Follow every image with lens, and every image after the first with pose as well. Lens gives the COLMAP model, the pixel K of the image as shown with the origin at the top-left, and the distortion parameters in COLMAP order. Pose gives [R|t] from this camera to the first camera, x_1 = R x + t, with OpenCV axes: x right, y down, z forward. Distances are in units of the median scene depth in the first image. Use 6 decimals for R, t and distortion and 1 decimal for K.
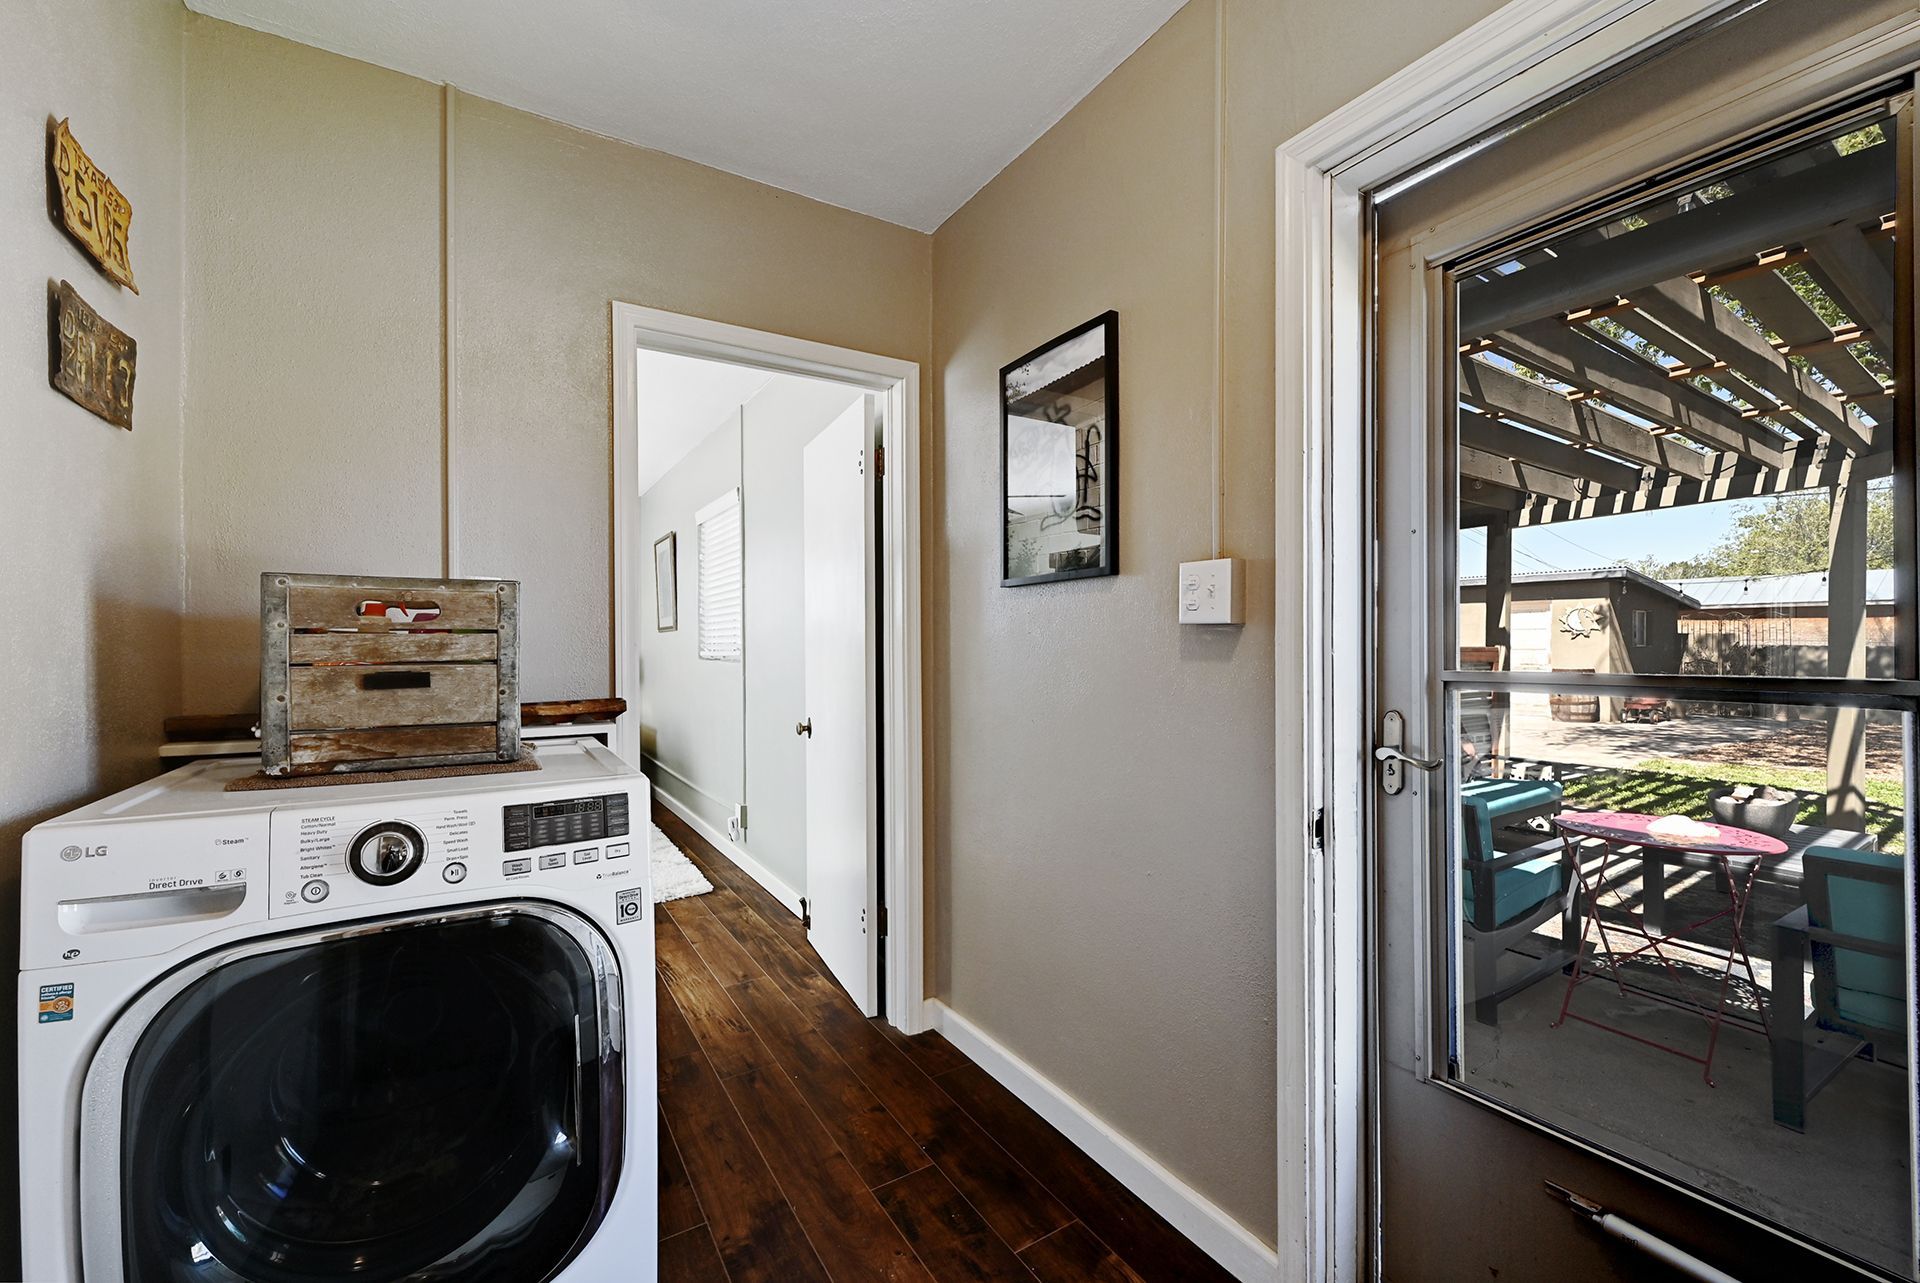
lens RADIAL K [[763.5, 0, 965.0], [0, 763.5, 651.6], [0, 0, 1]] dist [-0.003627, -0.000172]
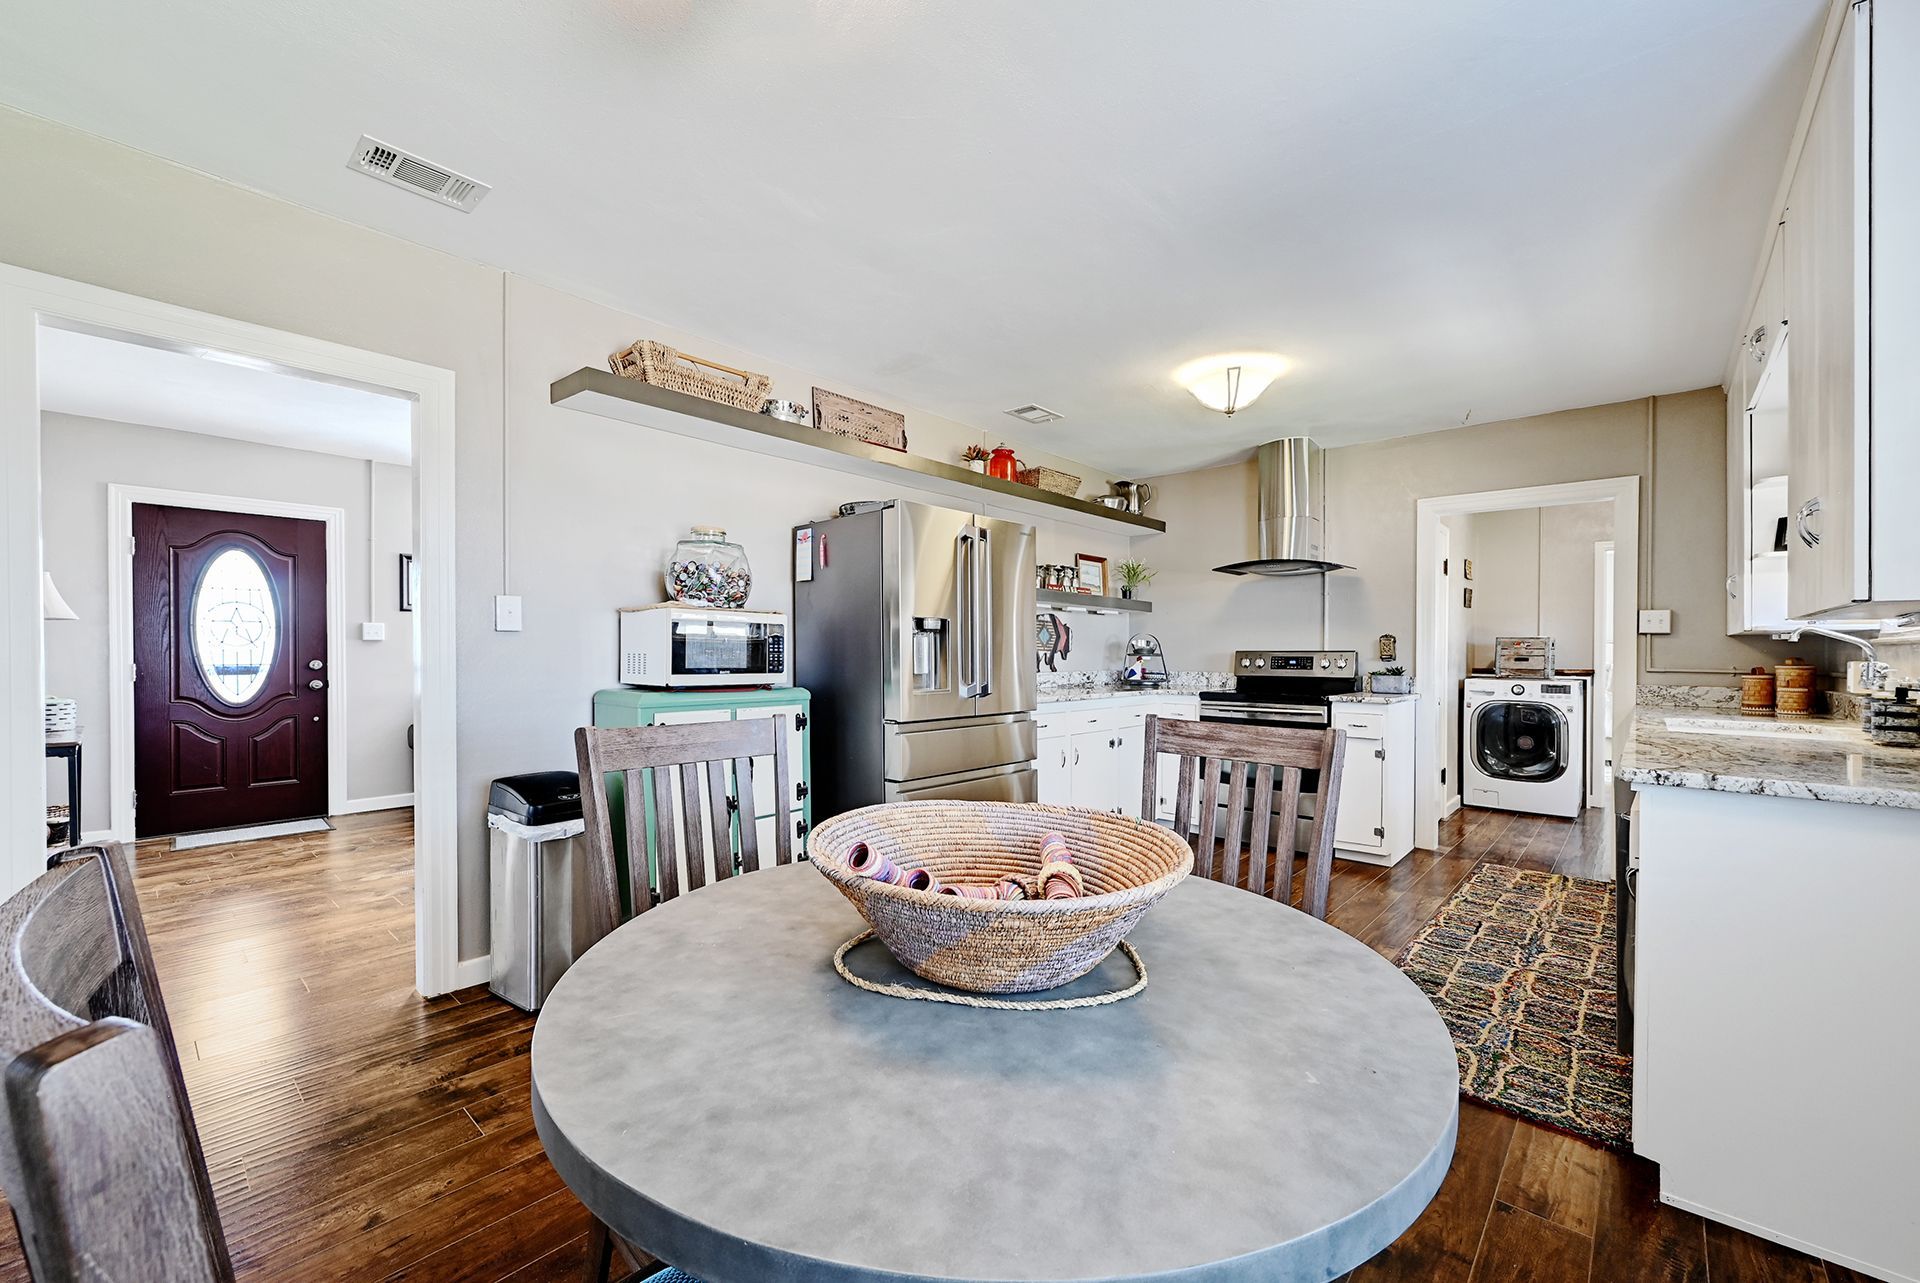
lens RADIAL K [[763.5, 0, 965.0], [0, 763.5, 651.6], [0, 0, 1]] dist [-0.003627, -0.000172]
pose [[0.272216, 0.006720, -0.962213, 2.995845], [-0.016277, 0.999865, 0.002378, 0.036046], [0.962098, 0.015015, 0.272289, -3.776962]]
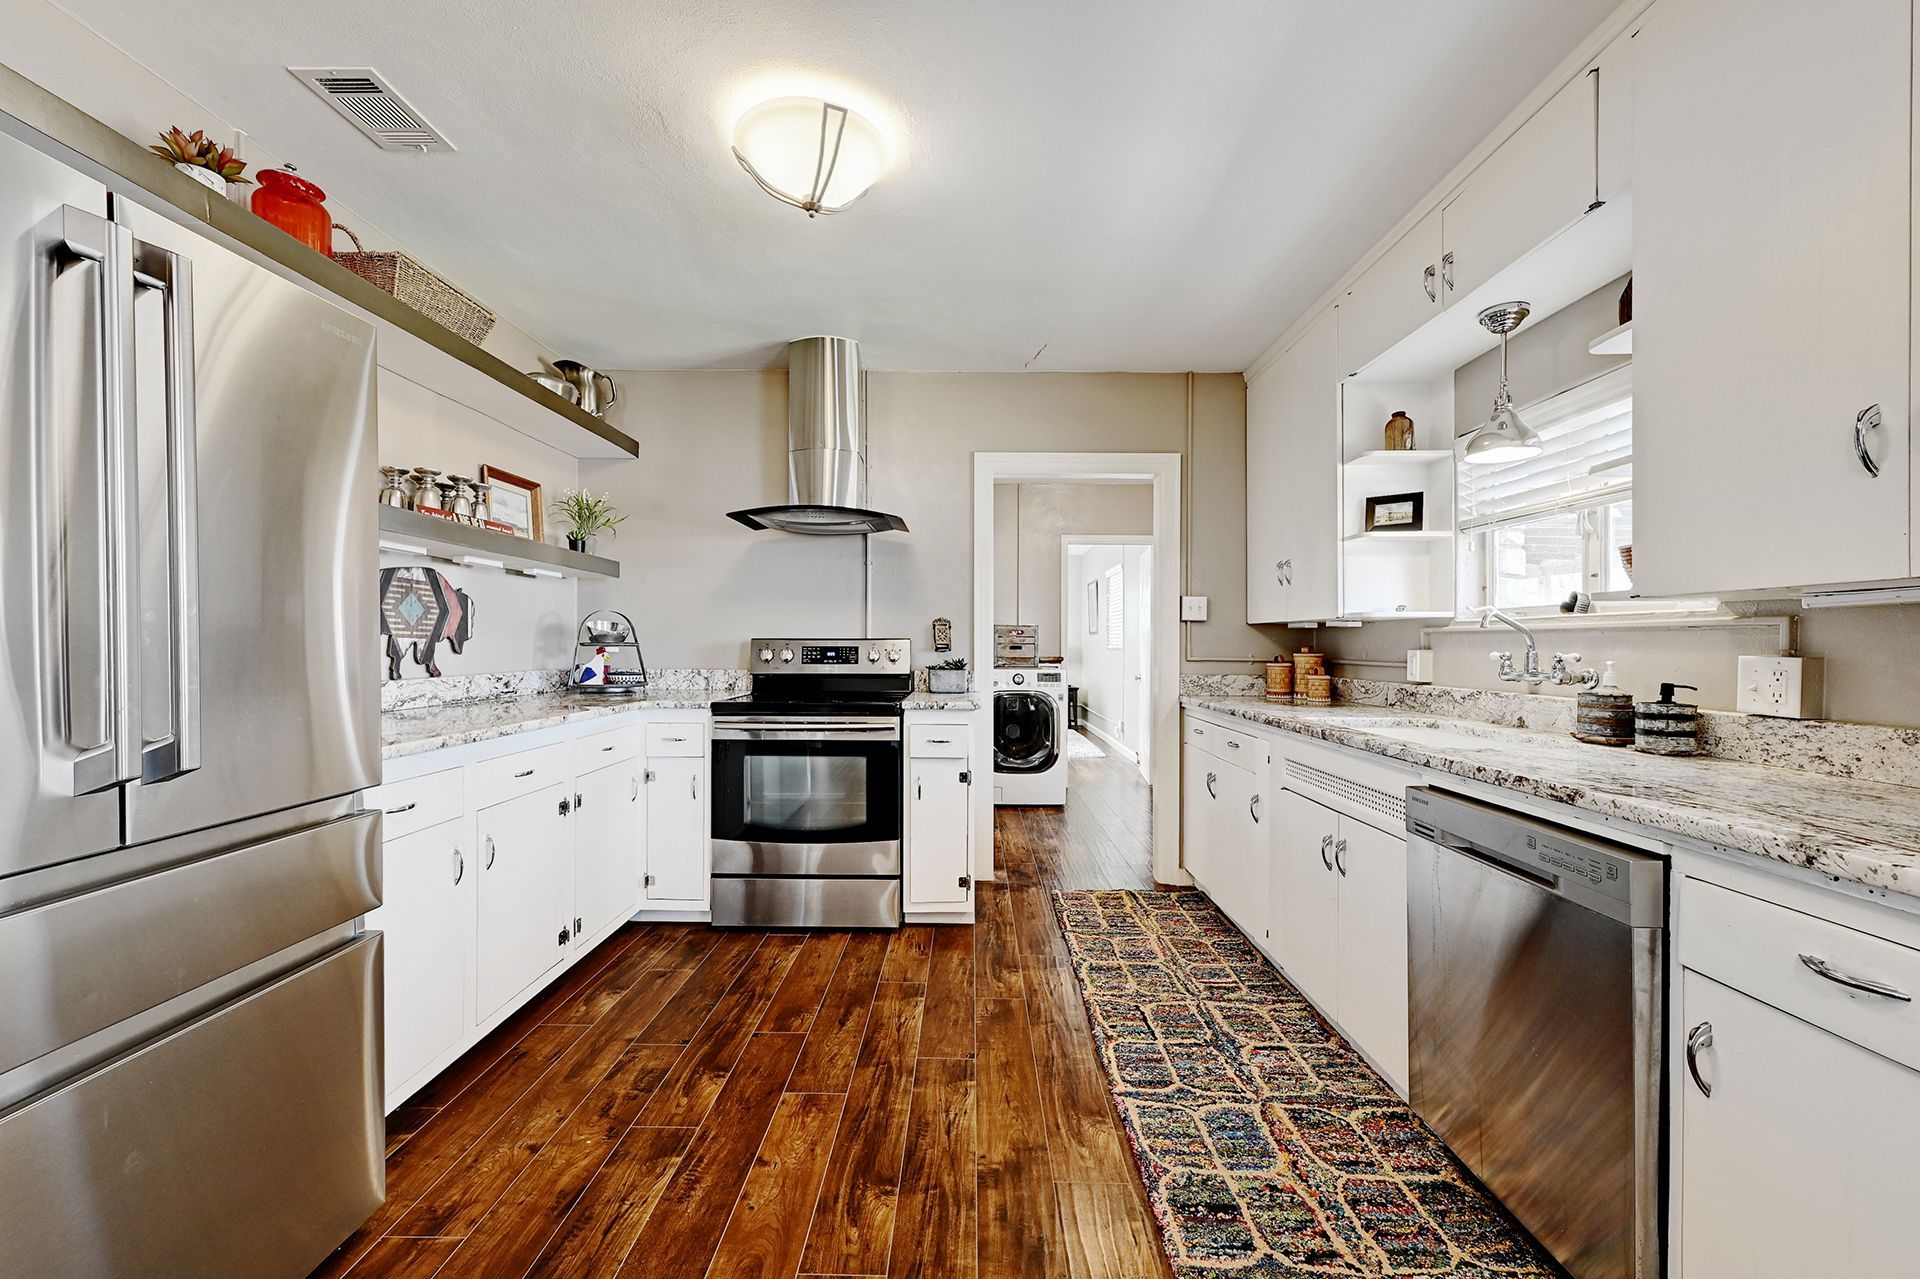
lens RADIAL K [[763.5, 0, 965.0], [0, 763.5, 649.6], [0, 0, 1]] dist [-0.003627, -0.000172]
pose [[0.839642, 0.014719, -0.542940, 1.567517], [-0.014739, 0.999882, 0.004313, 0.036673], [0.542940, 0.004381, 0.839760, -3.177791]]
